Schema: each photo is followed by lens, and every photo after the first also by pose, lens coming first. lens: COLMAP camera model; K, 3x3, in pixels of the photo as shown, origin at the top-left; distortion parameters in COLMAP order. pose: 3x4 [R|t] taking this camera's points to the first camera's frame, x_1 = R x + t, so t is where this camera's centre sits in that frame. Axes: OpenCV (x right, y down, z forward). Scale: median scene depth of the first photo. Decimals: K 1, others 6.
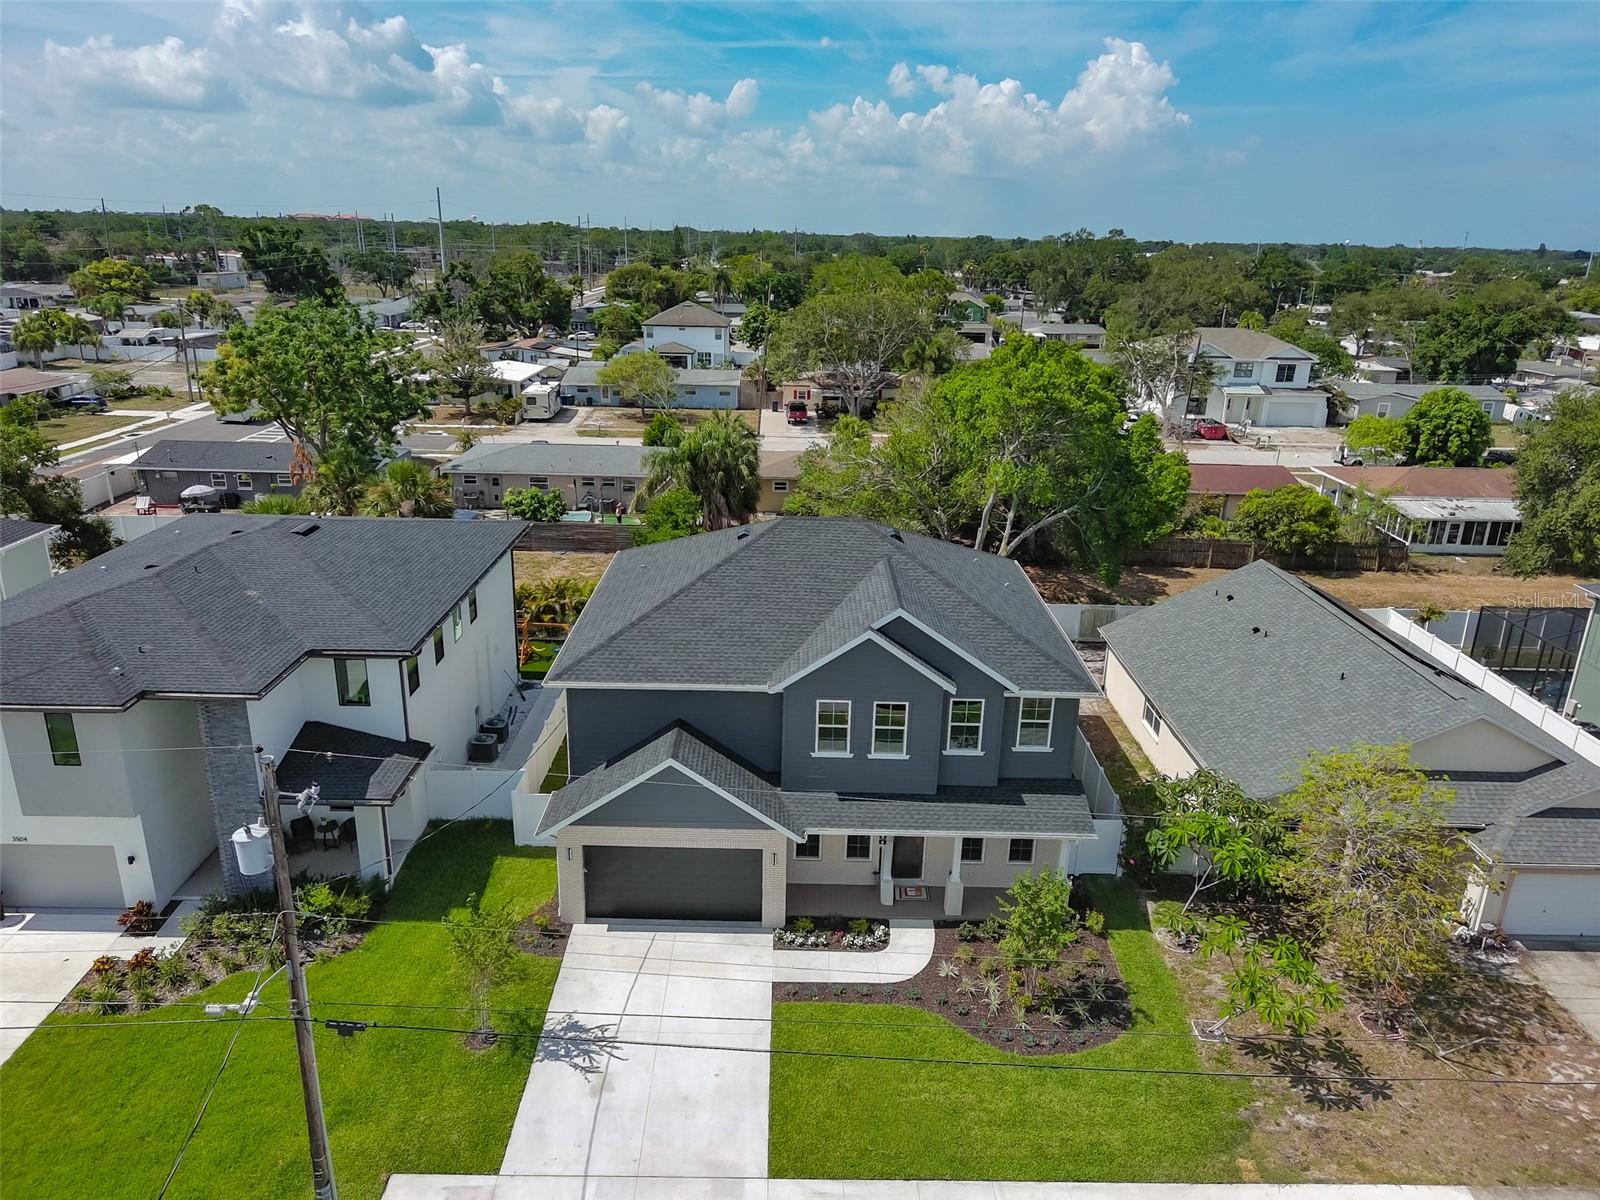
lens RADIAL K [[1078.0, 0, 800.8], [0, 1078.0, 583.6], [0, 0, 1]] dist [0.021480, -0.019008]
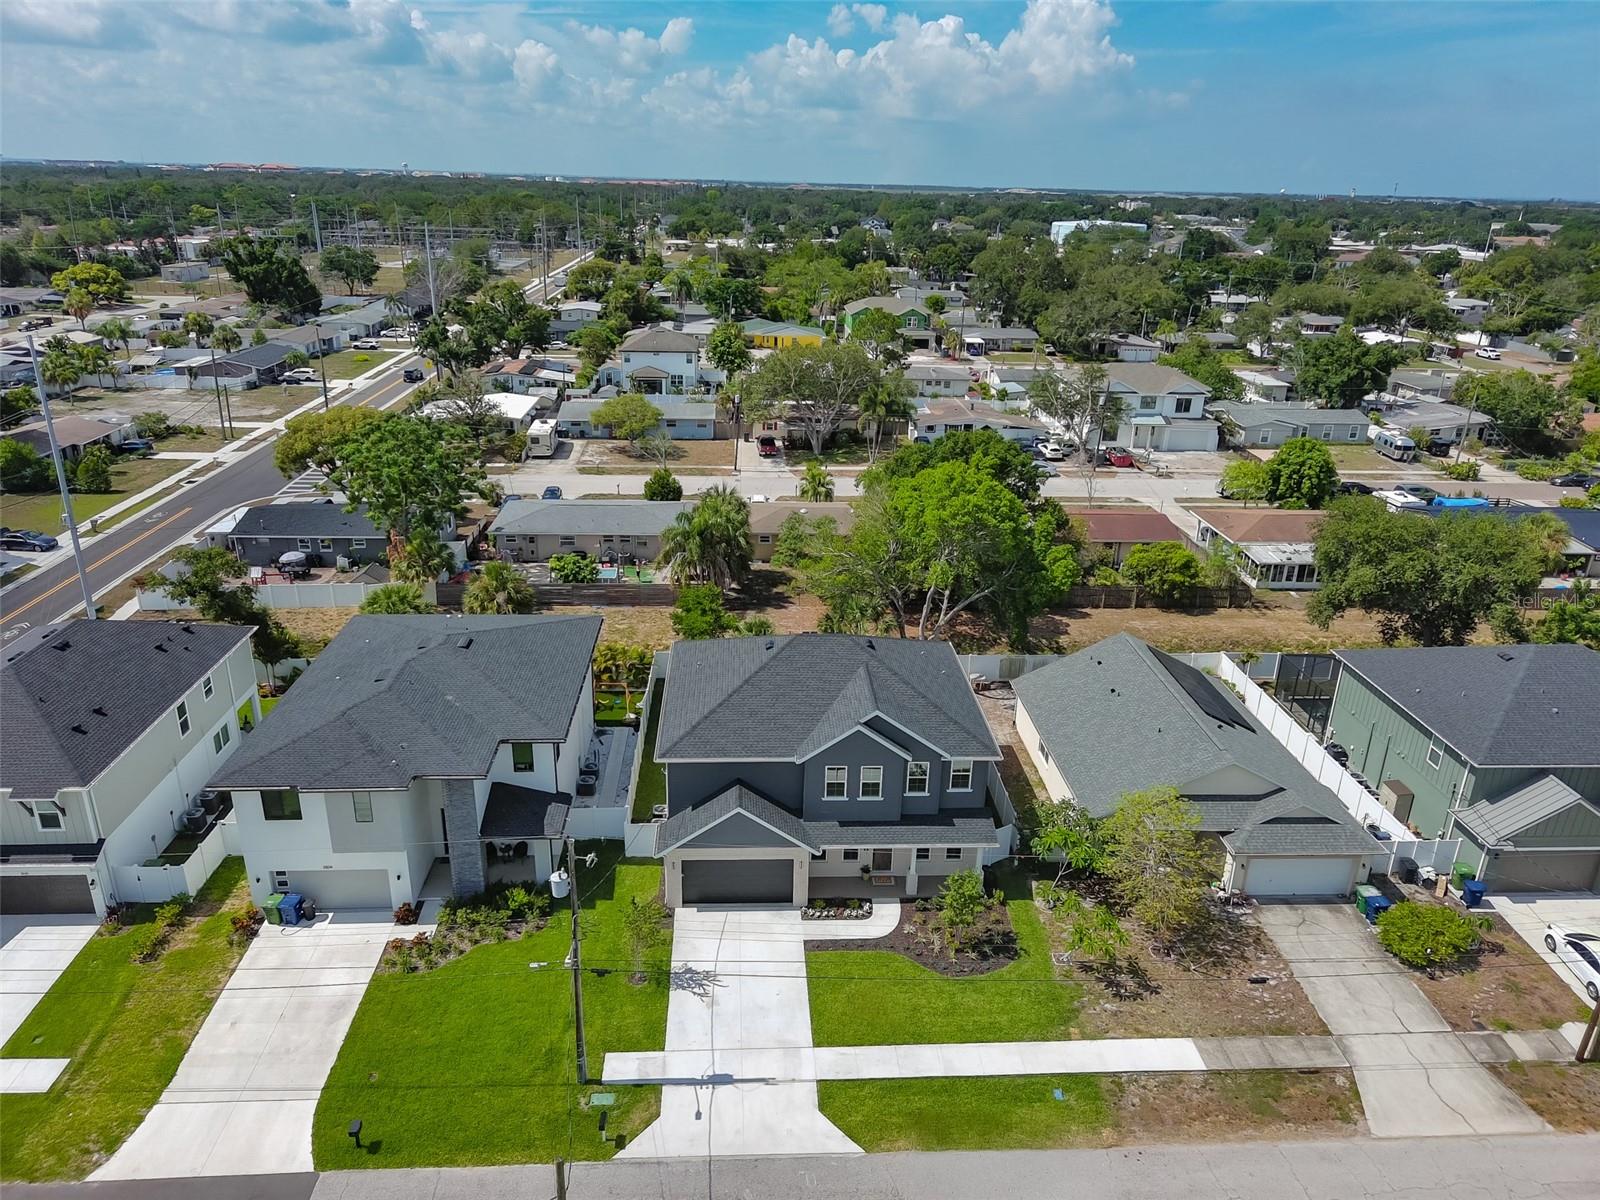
lens RADIAL K [[1078.0, 0, 801.4], [0, 1078.0, 586.6], [0, 0, 1]] dist [0.021480, -0.019008]
pose [[0.998647, -0.017848, 0.048836, -0.083678], [0.015496, 0.998721, 0.048118, -0.208190], [-0.049633, -0.047296, 0.997647, -0.517897]]
